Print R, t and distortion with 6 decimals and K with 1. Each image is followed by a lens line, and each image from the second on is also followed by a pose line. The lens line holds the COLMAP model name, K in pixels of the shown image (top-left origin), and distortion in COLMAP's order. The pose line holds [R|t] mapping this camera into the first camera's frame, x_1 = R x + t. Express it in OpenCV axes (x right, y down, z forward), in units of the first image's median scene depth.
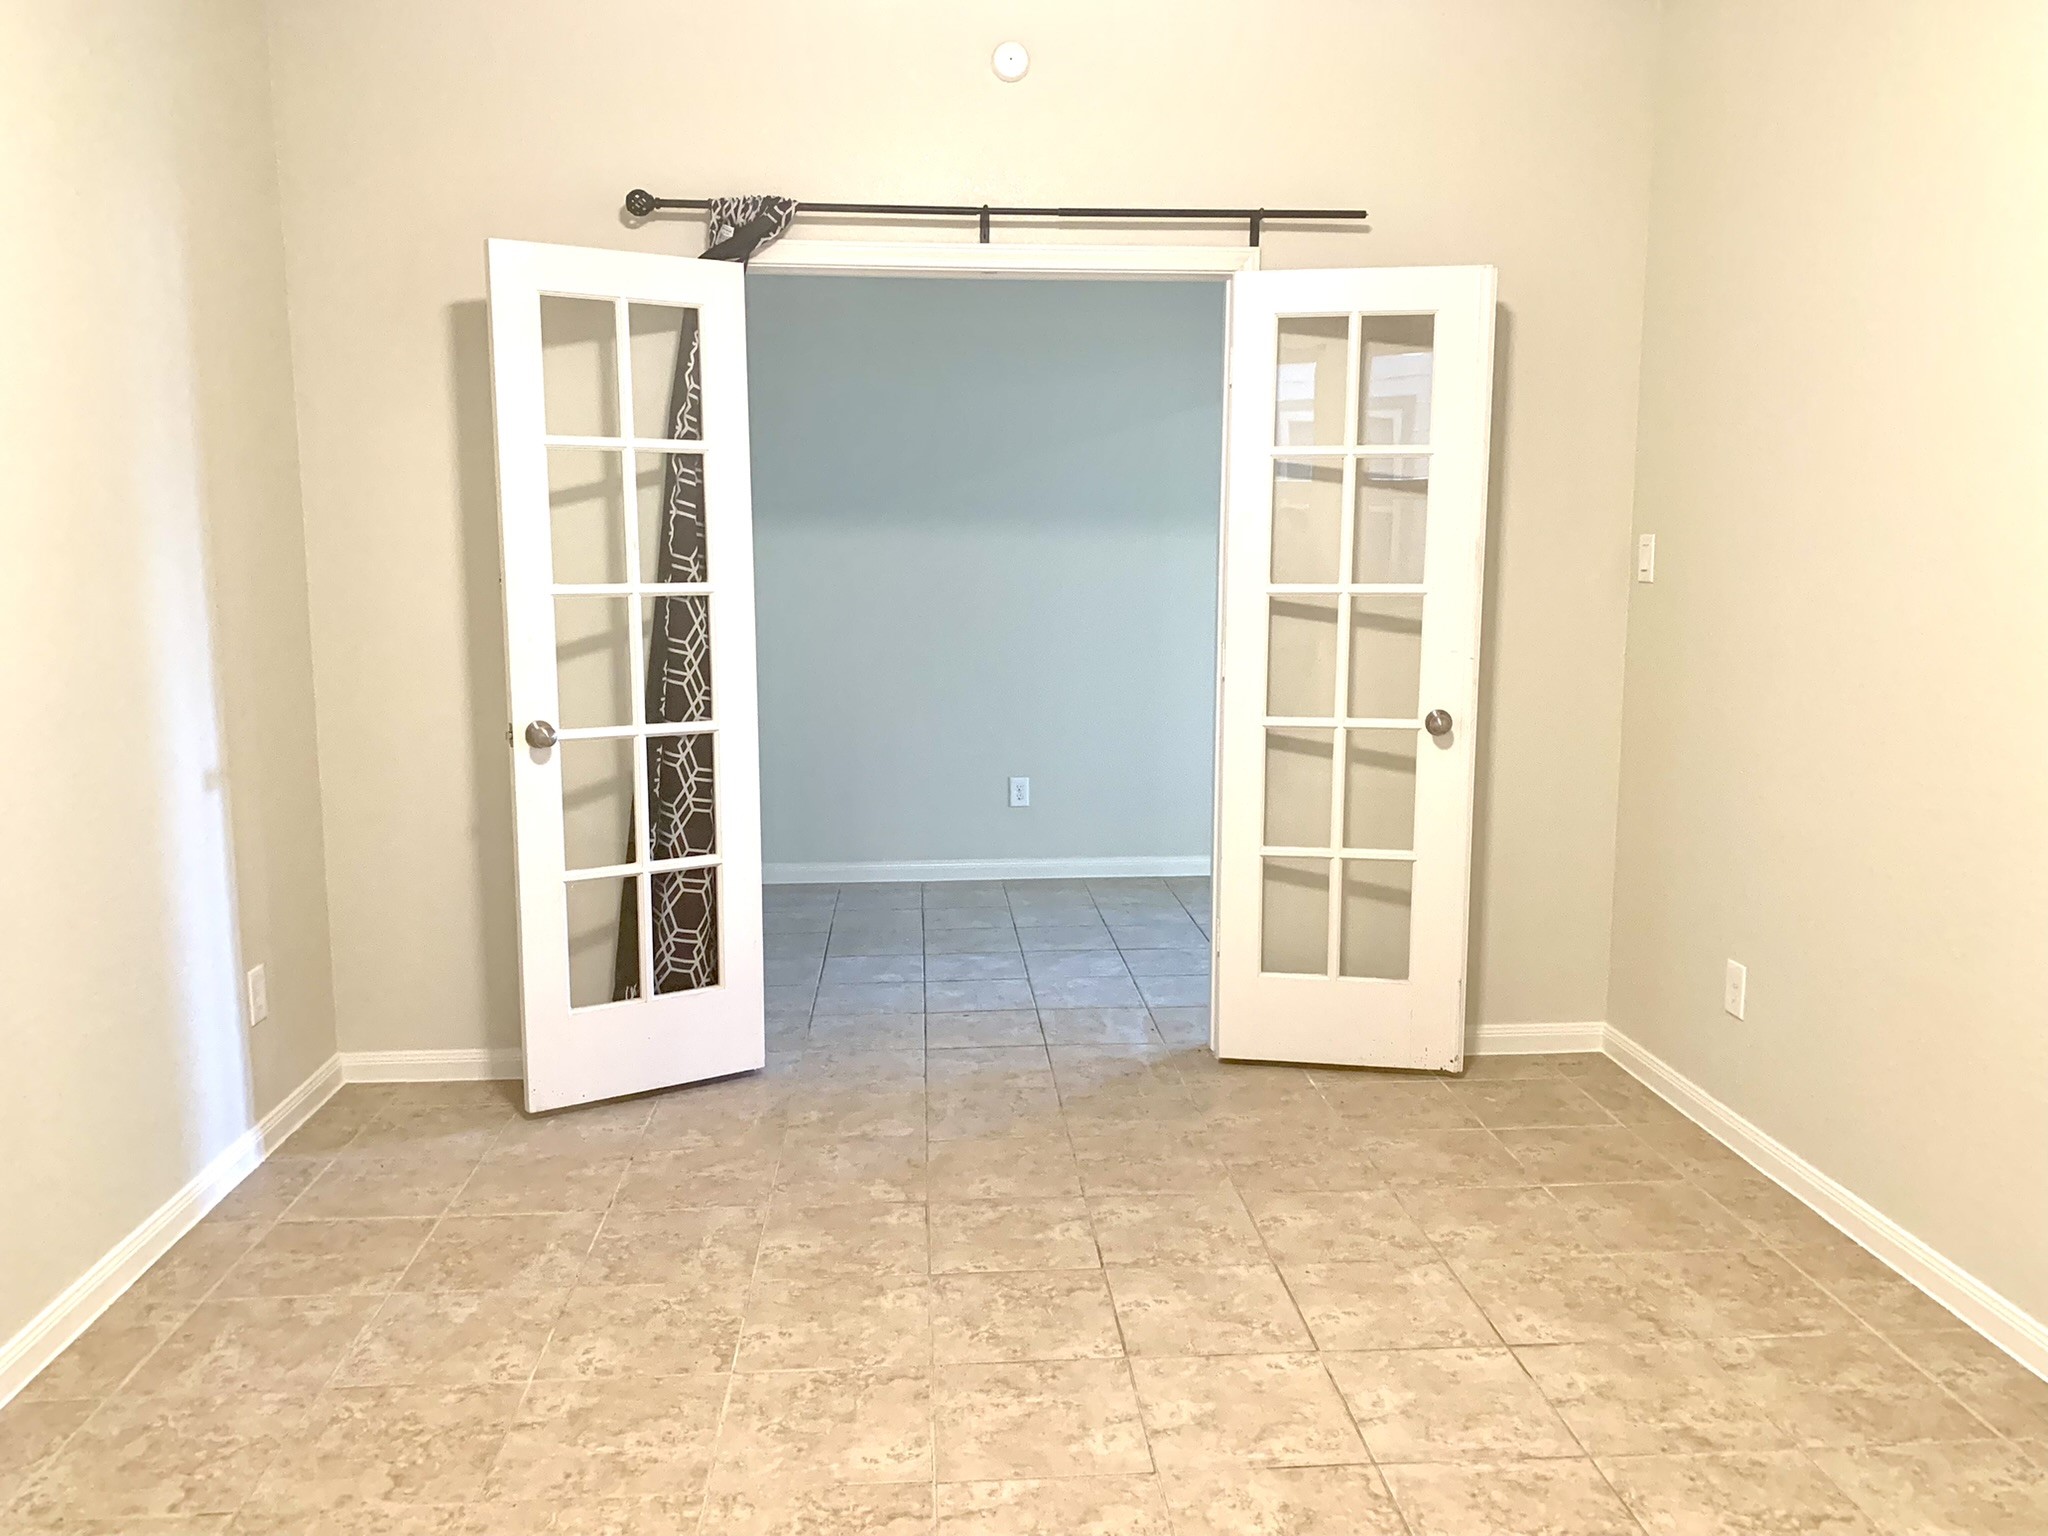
lens RADIAL K [[1554.0, 0, 1025.0], [0, 1554.0, 769.3], [0, 0, 1]] dist [0.040939, -0.038593]
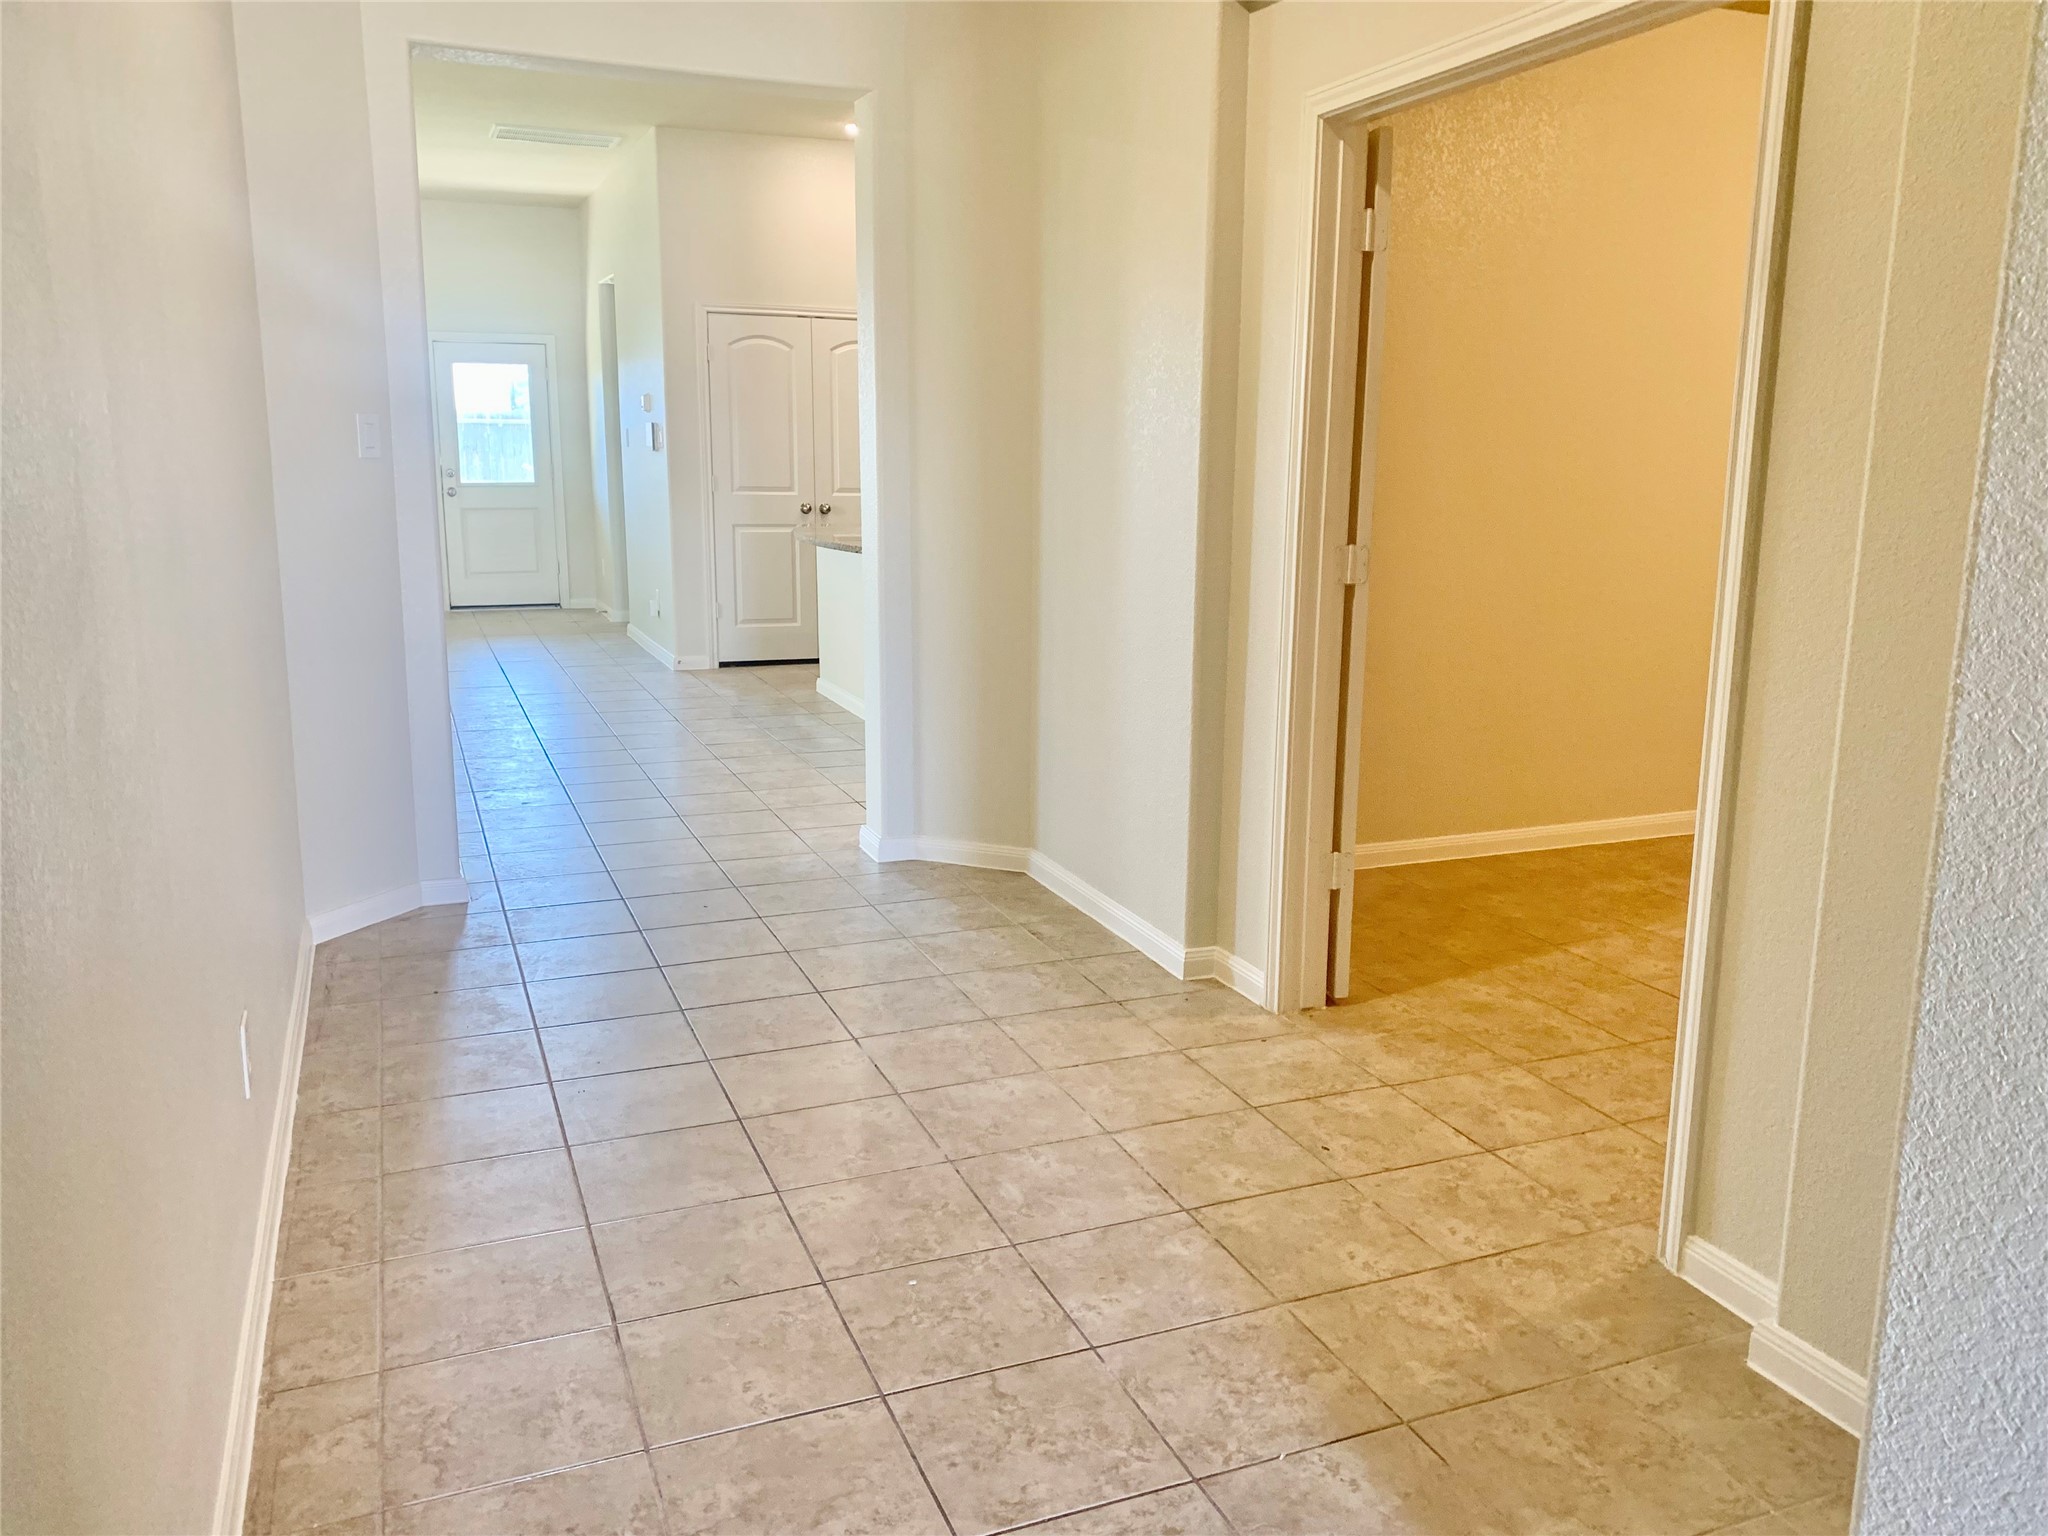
lens RADIAL K [[1554.0, 0, 1034.4], [0, 1554.0, 770.8], [0, 0, 1]] dist [0.040939, -0.038593]
pose [[-0.310710, -0.209000, 0.927242, -0.641791], [0.120372, 0.959020, 0.256498, -0.204655], [-0.942852, 0.191310, -0.272819, 1.372287]]
